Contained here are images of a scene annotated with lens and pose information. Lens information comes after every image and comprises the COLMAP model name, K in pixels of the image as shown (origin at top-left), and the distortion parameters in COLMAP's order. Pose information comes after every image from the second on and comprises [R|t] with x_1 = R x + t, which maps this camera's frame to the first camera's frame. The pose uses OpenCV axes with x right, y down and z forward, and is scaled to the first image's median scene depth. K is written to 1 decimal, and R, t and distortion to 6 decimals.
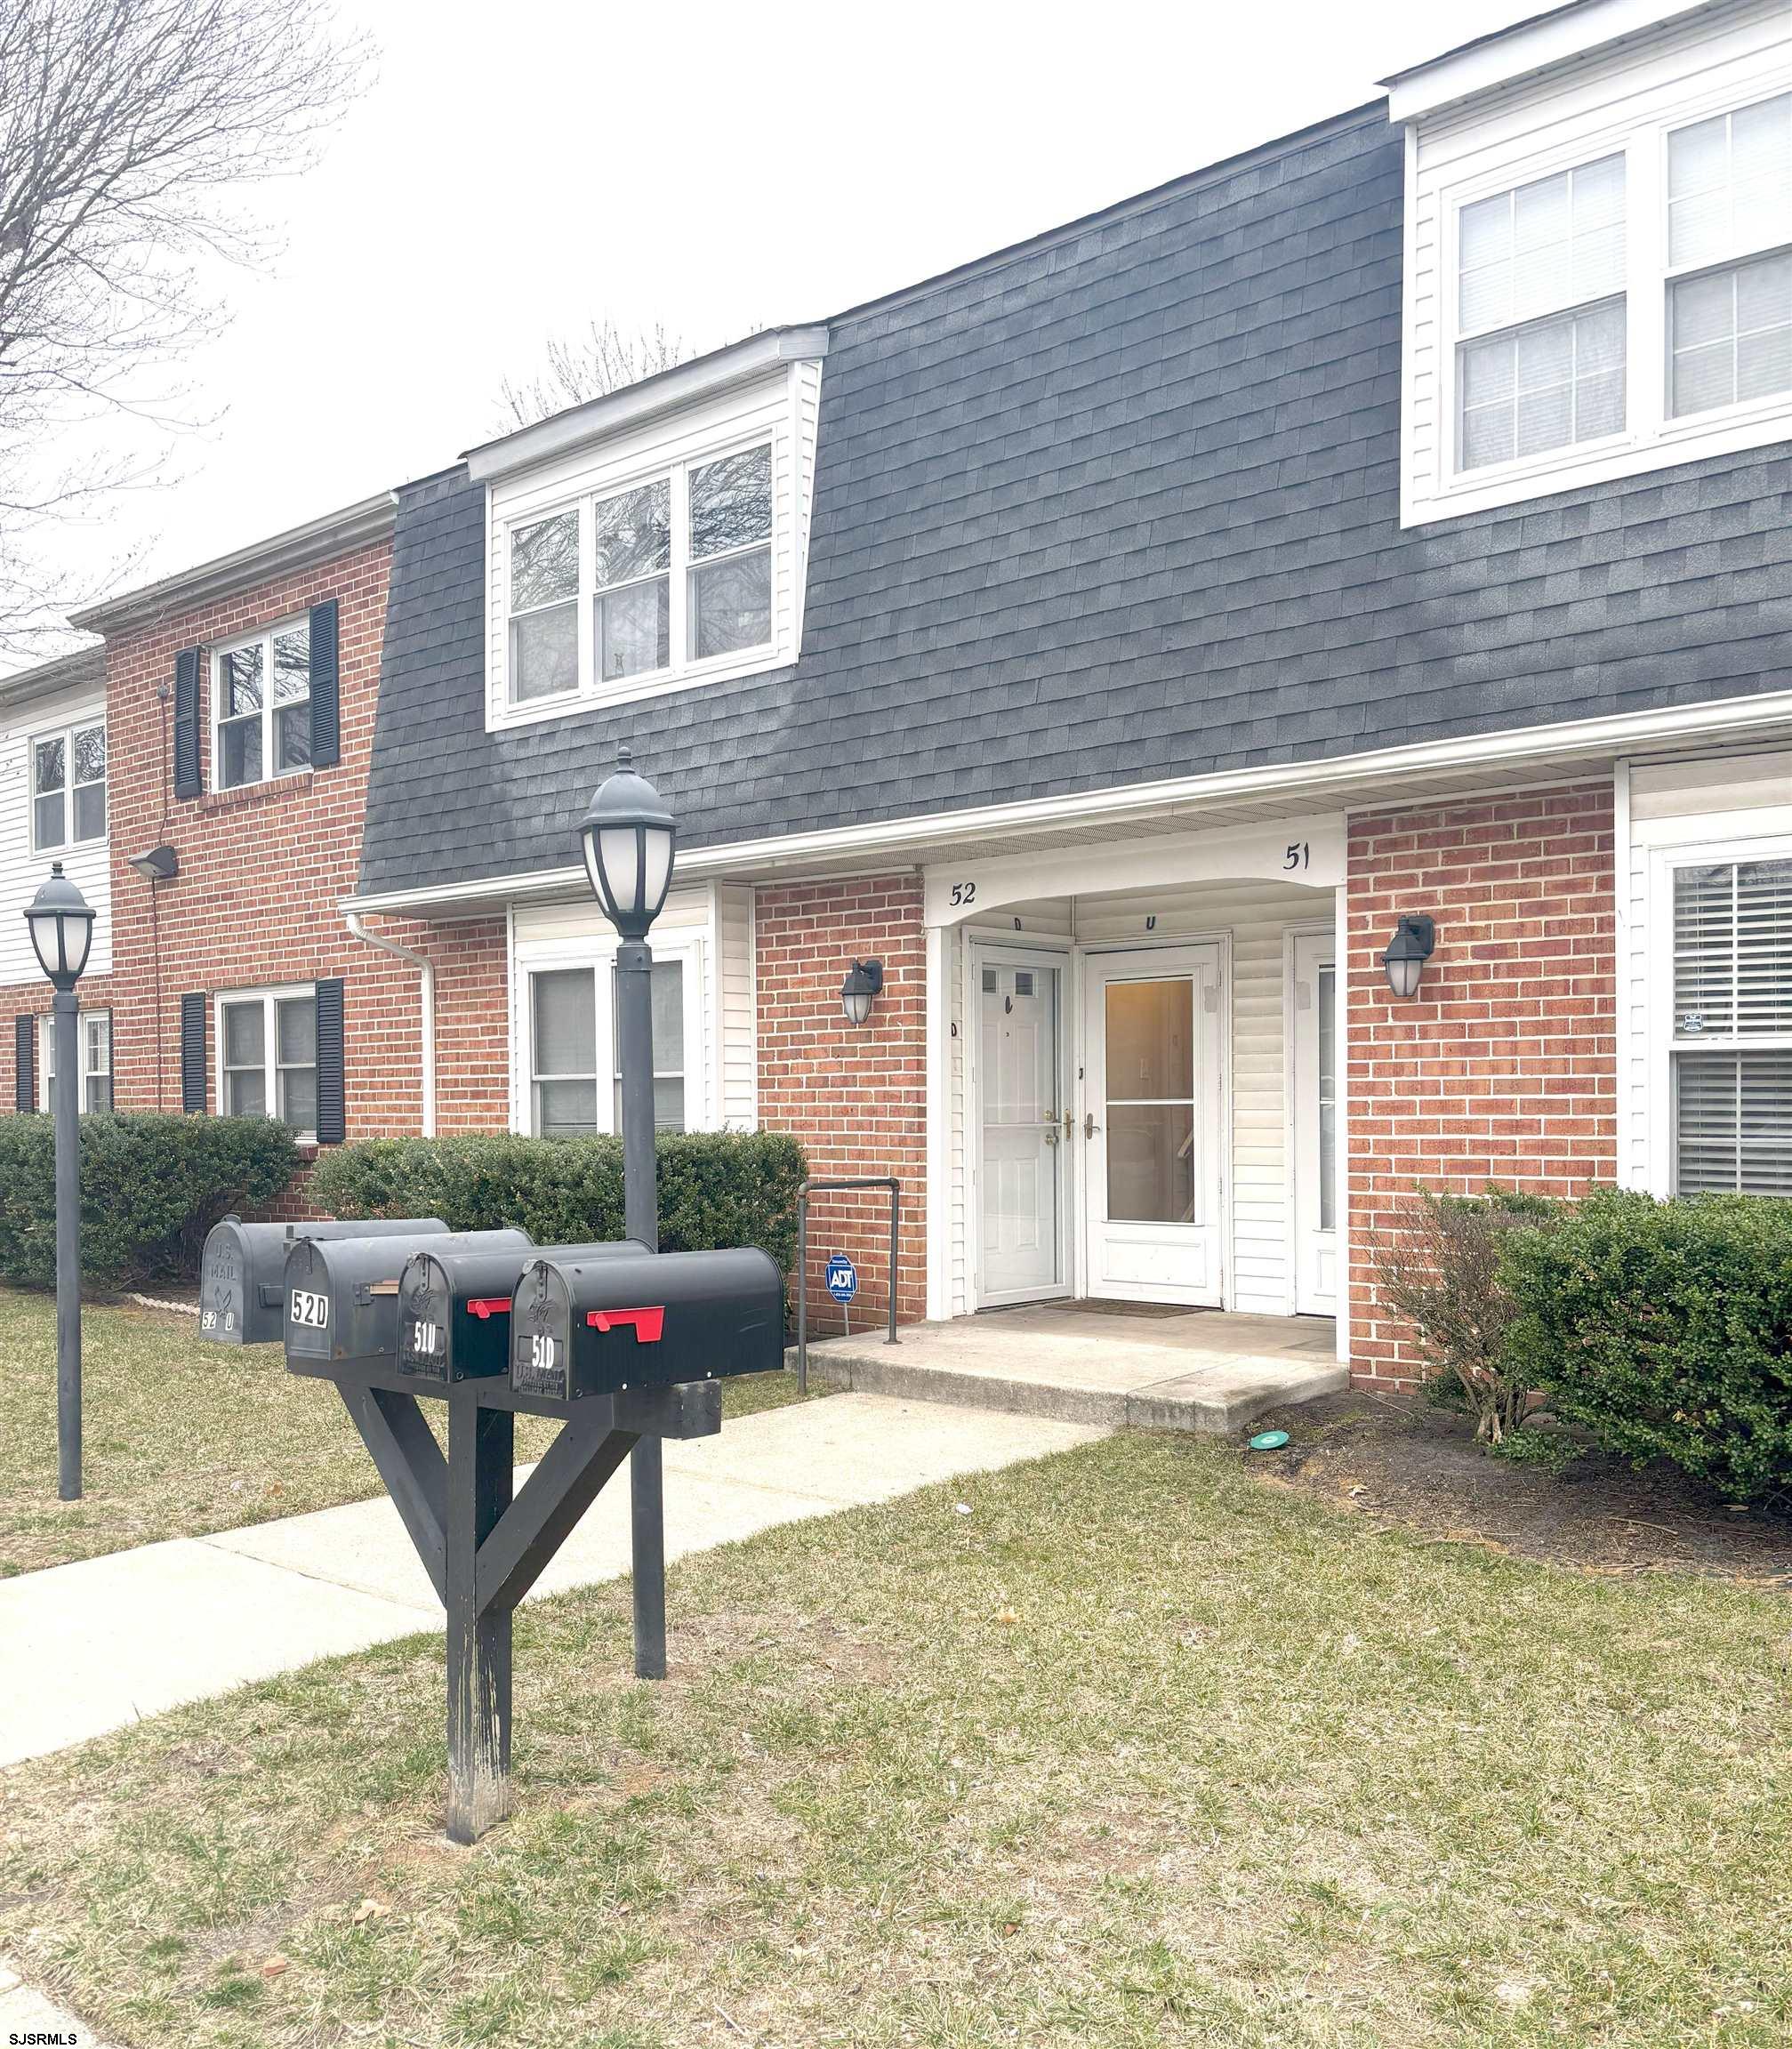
lens RADIAL K [[1798.2, 0, 888.7], [0, 1798.2, 1112.4], [0, 0, 1]] dist [0.099775, -0.023209]
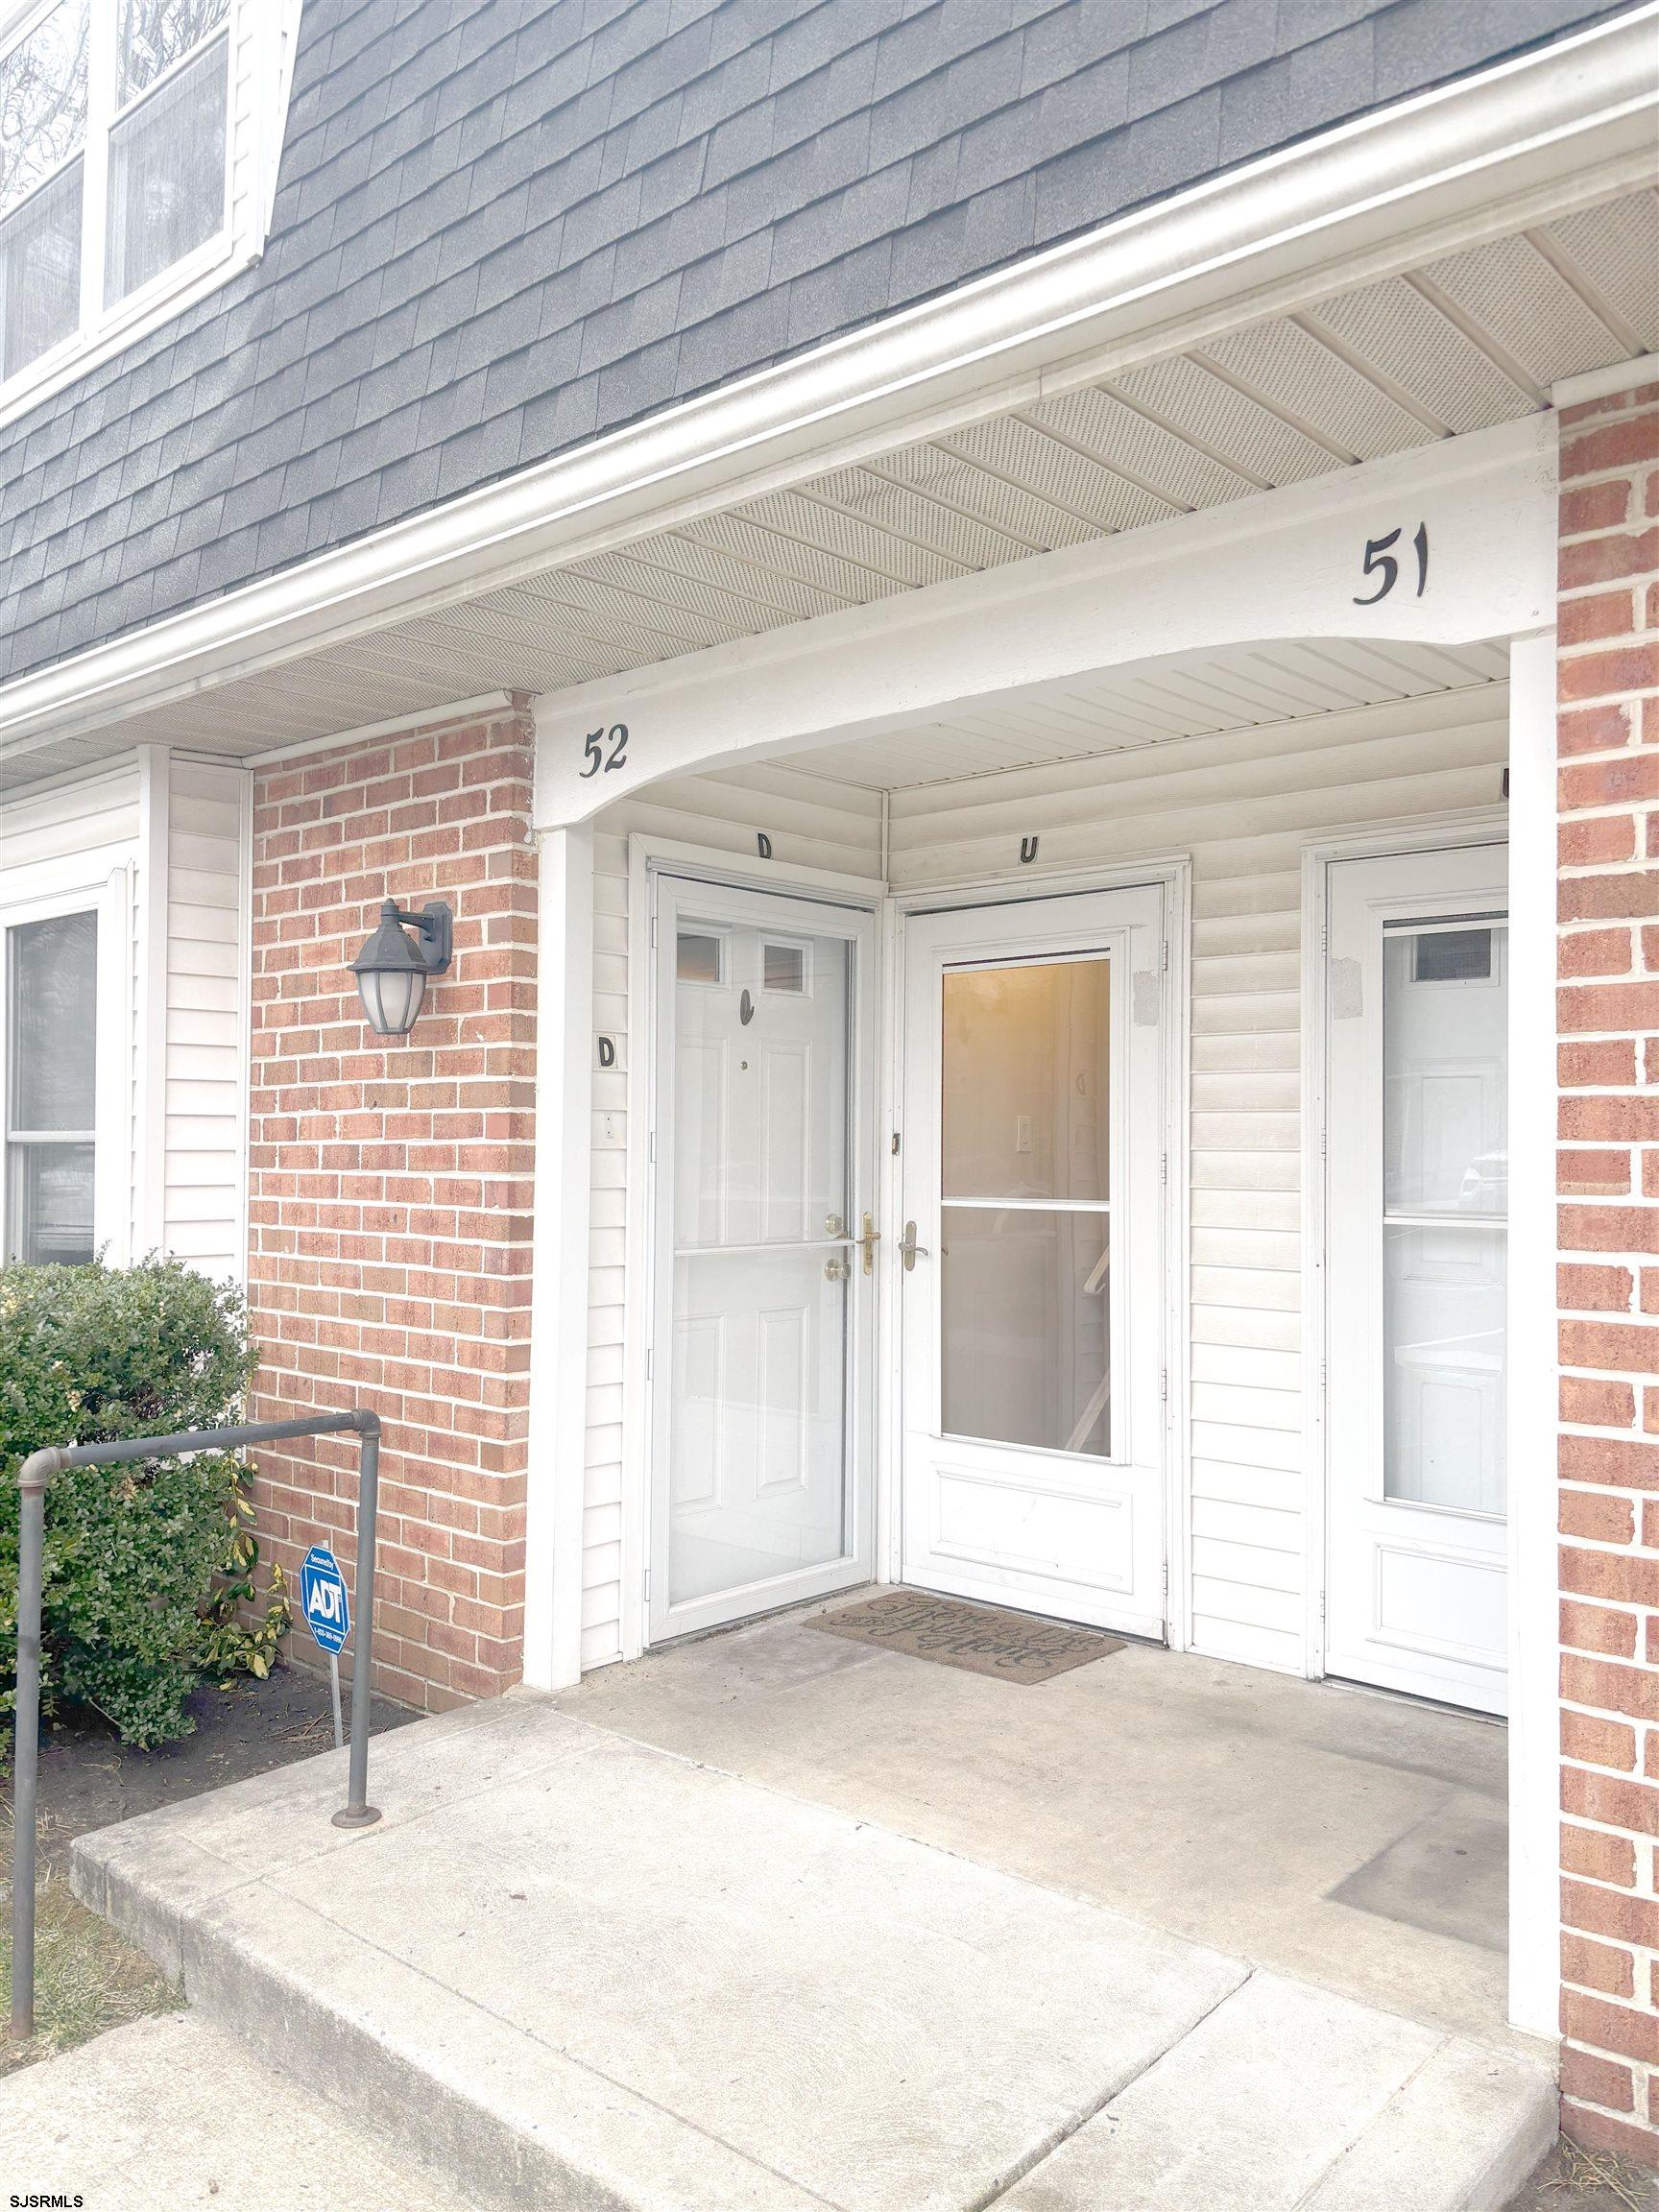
lens RADIAL K [[1686.9, 0, 846.4], [0, 1686.9, 1123.3], [0, 0, 1]] dist [0.028138, -0.021502]
pose [[0.999912, 0.012758, 0.003651, 0.094417], [-0.012689, 0.999755, -0.018114, -0.019236], [-0.003881, 0.018066, 0.999829, 0.535832]]
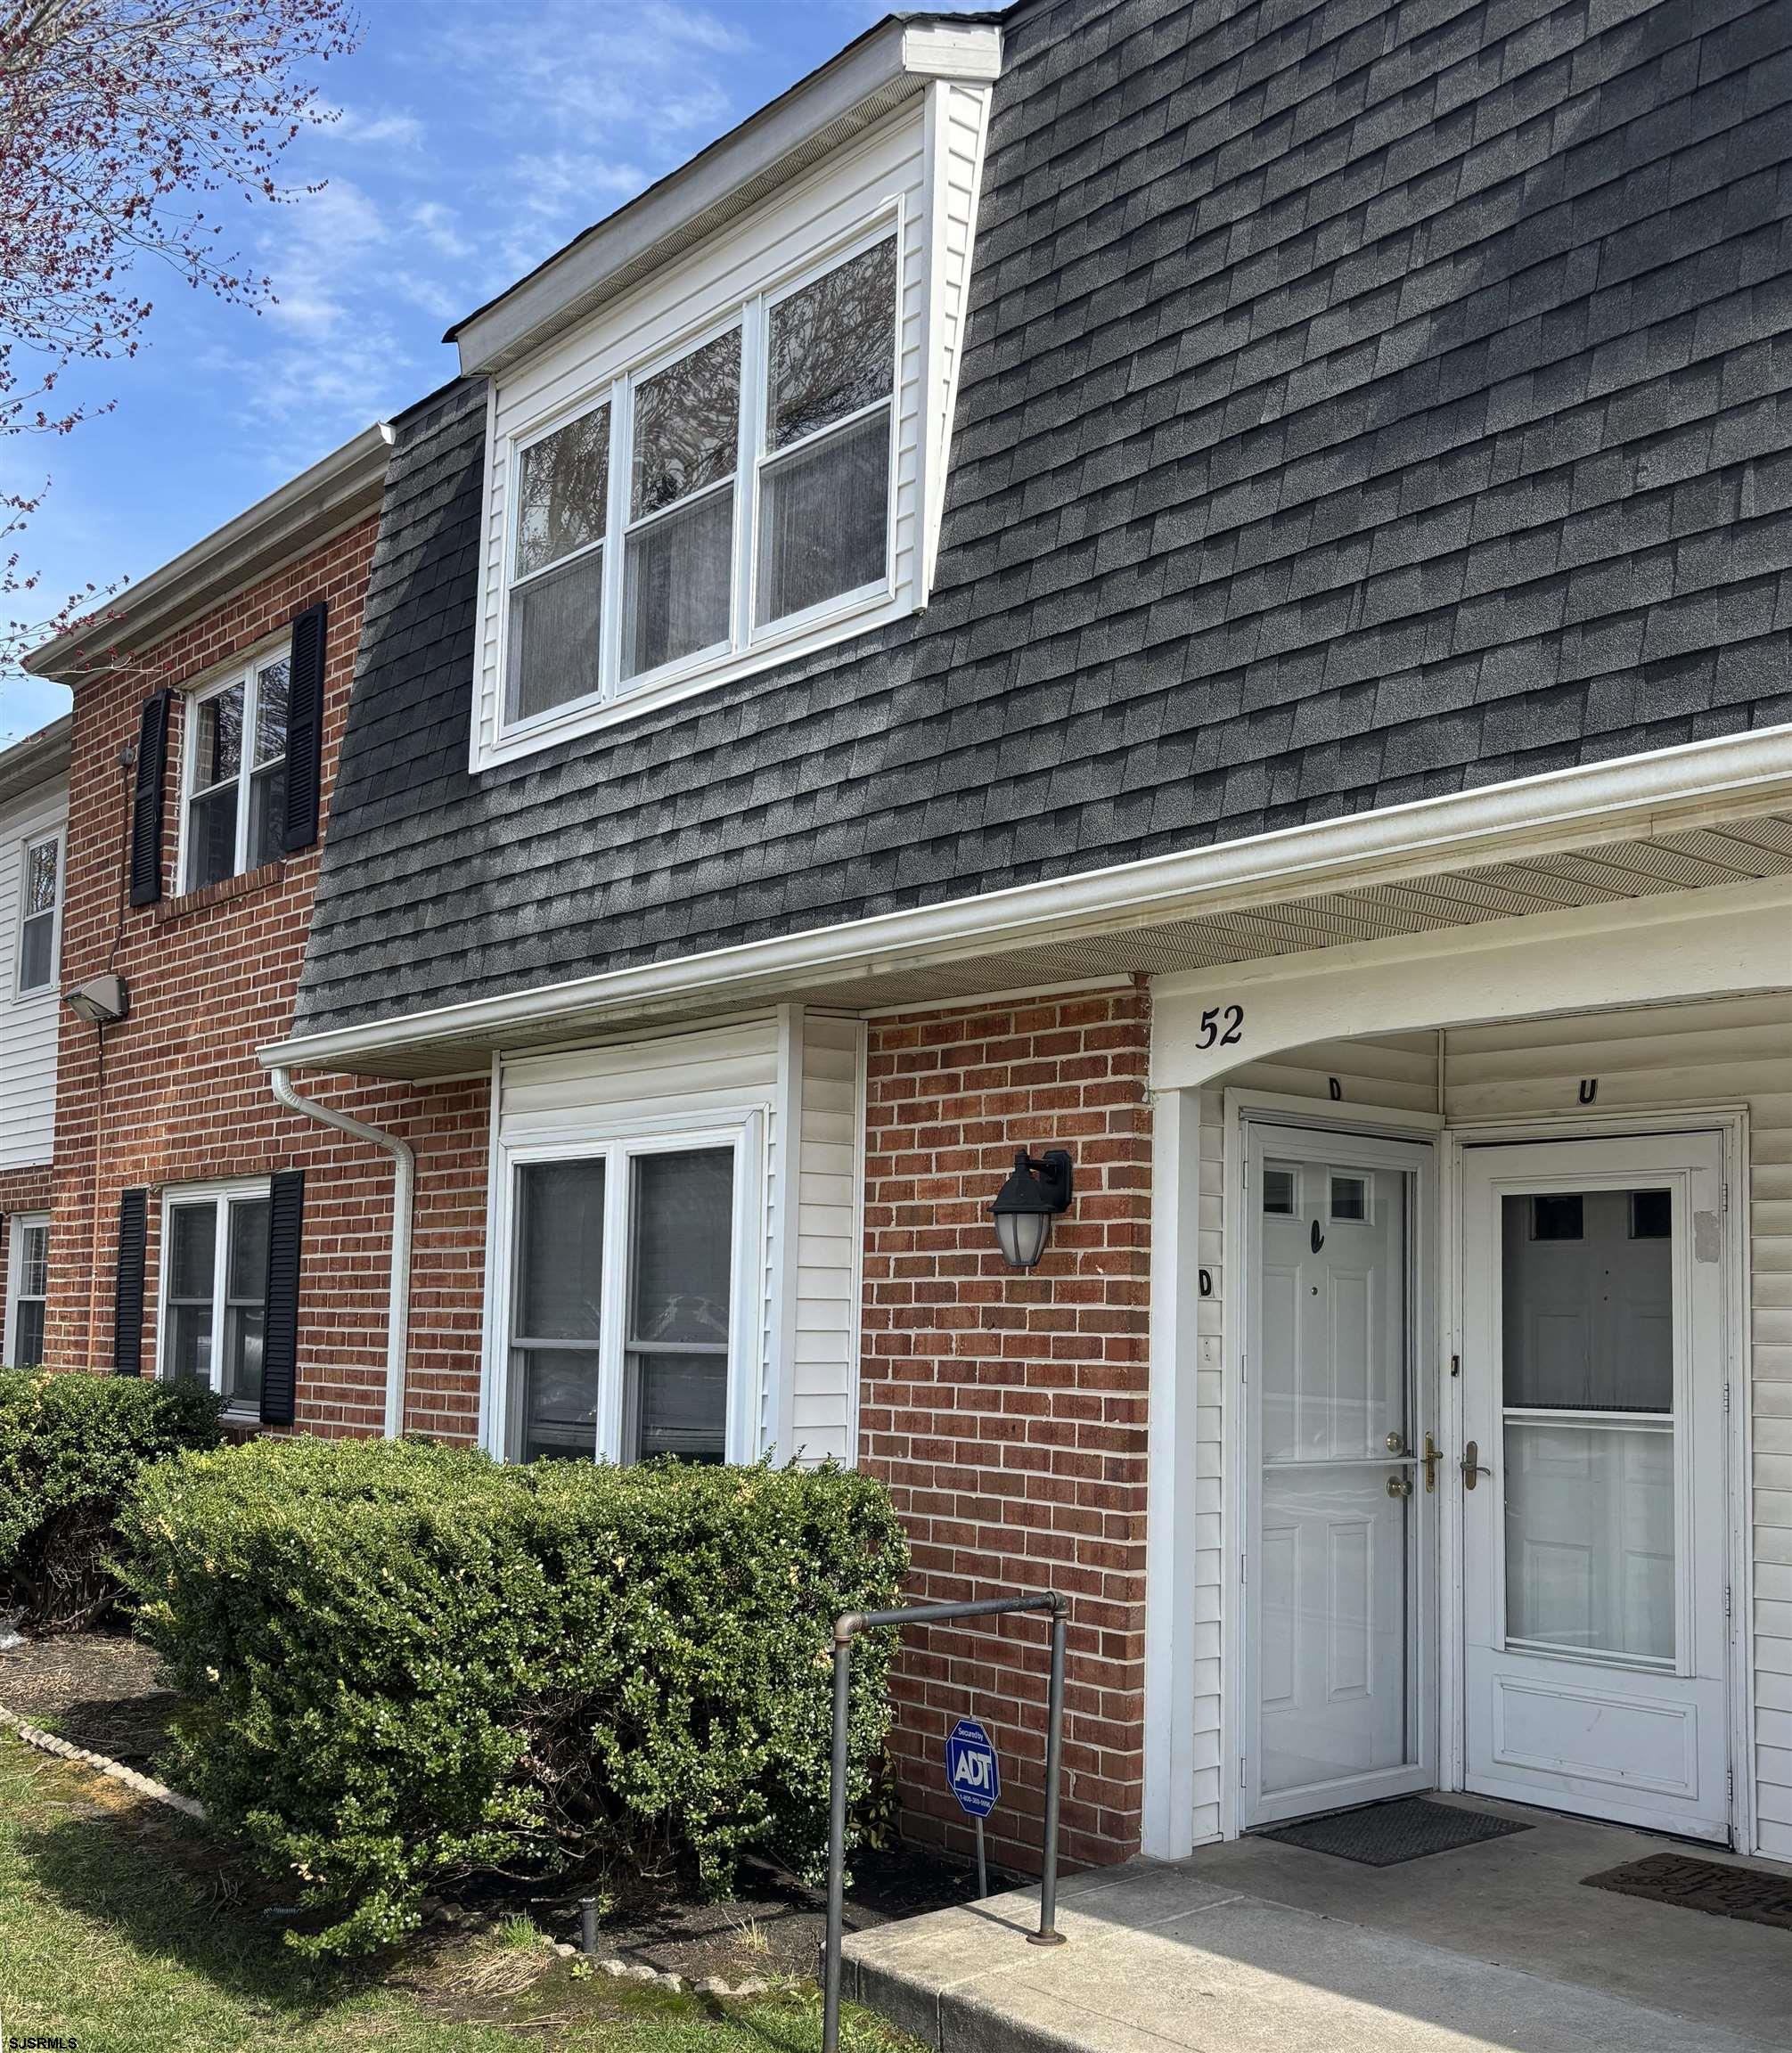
lens RADIAL K [[2104.7, 0, 1006.8], [0, 2104.7, 1148.4], [0, 0, 1]] dist [0.077714, 0.000000]
pose [[0.993040, 0.015598, -0.116740, 0.047990], [-0.025864, 0.995878, -0.086942, -0.028976], [0.114902, 0.089356, 0.989350, 0.362143]]
